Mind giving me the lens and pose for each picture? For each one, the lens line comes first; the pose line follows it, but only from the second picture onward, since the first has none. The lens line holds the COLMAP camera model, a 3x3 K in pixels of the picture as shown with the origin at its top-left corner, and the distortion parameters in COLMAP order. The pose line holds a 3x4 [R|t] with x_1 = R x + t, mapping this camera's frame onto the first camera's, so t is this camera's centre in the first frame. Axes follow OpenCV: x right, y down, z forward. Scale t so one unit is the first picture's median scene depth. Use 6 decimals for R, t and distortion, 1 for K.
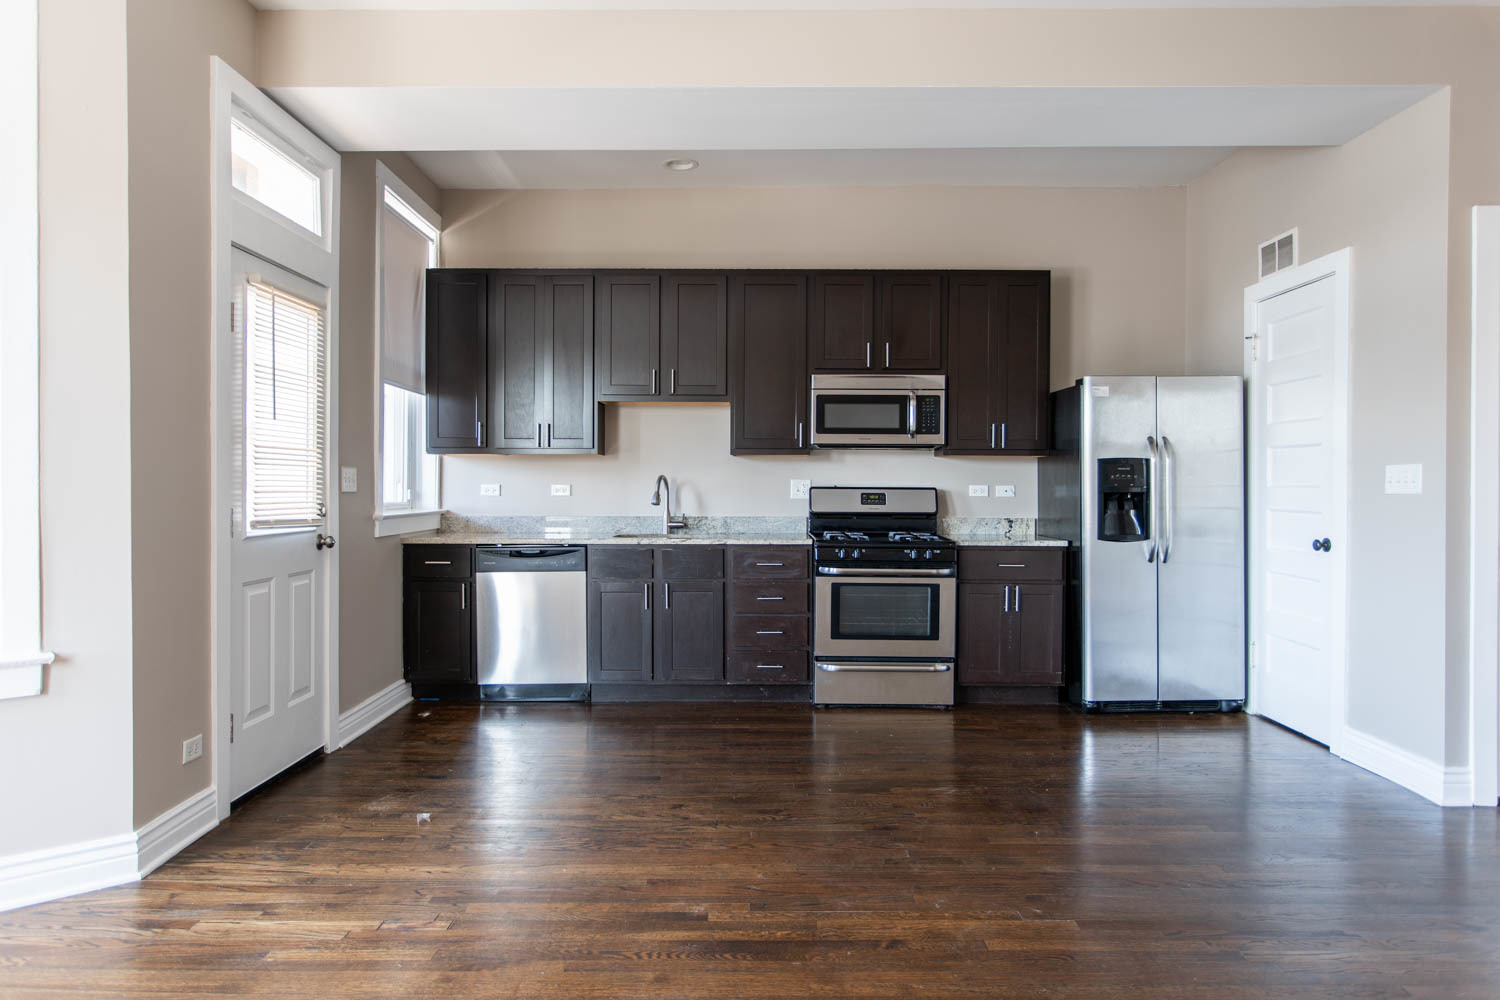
lens RADIAL K [[1002.6, 0, 751.4], [0, 1002.6, 499.2], [0, 0, 1]] dist [-0.001332, -0.000027]
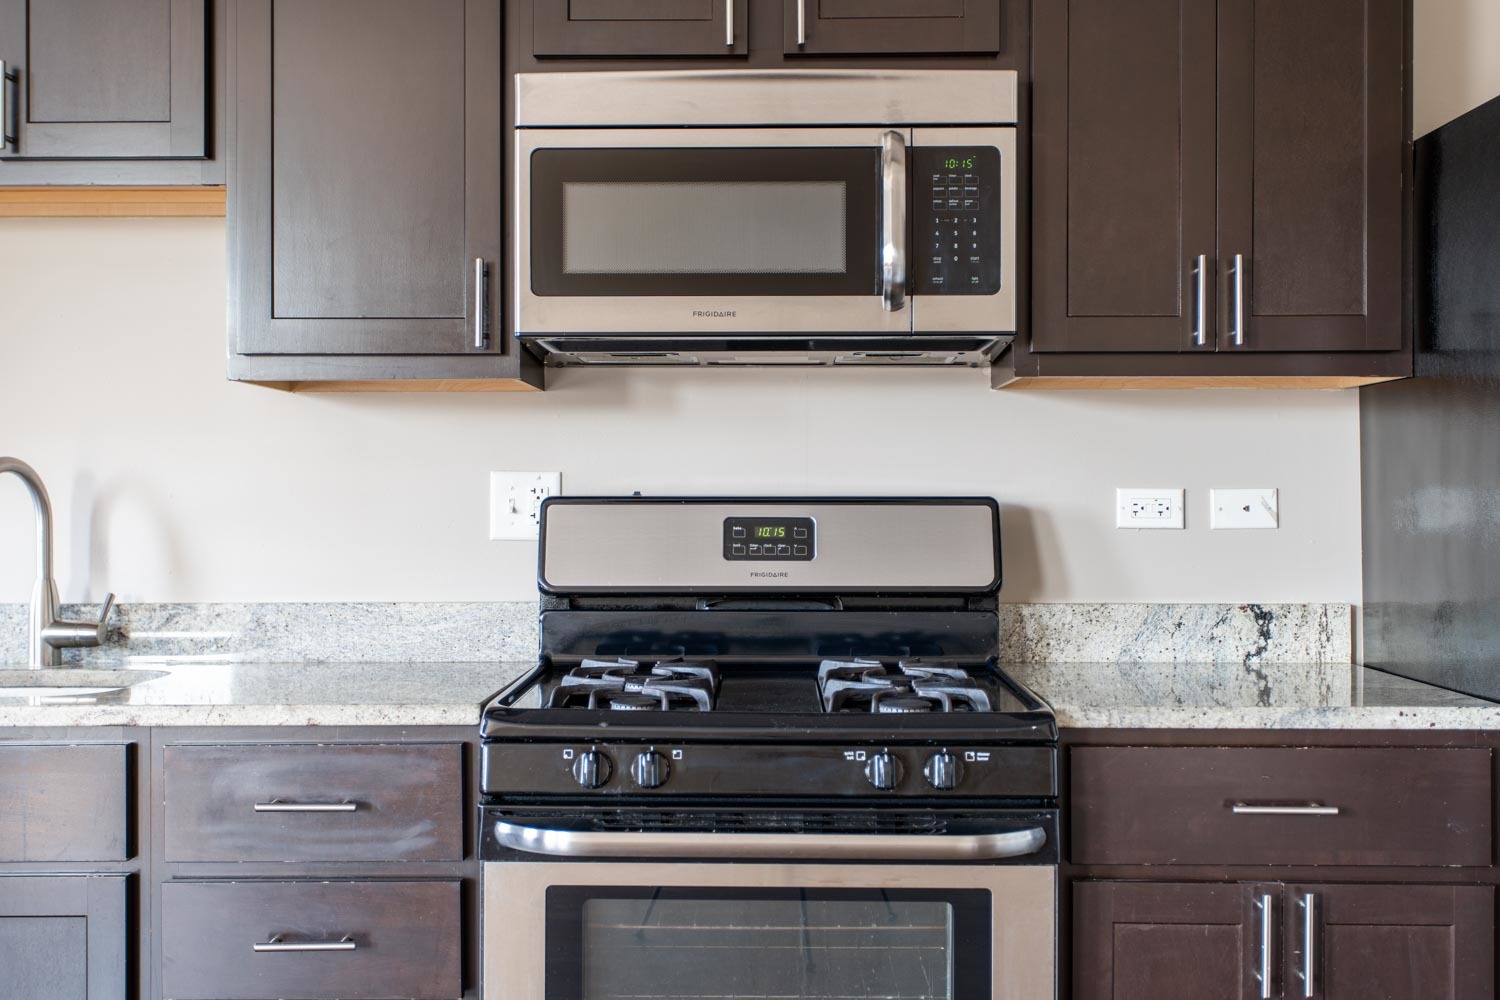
lens RADIAL K [[1712.5, 0, 748.4], [0, 1712.5, 499.6], [0, 0, 1]] dist [-0.007823, 0.000000]
pose [[0.999921, -0.006187, -0.010933, 0.125850], [0.006022, 0.999867, -0.015134, -0.004201], [0.011025, 0.015067, 0.999826, 0.545930]]
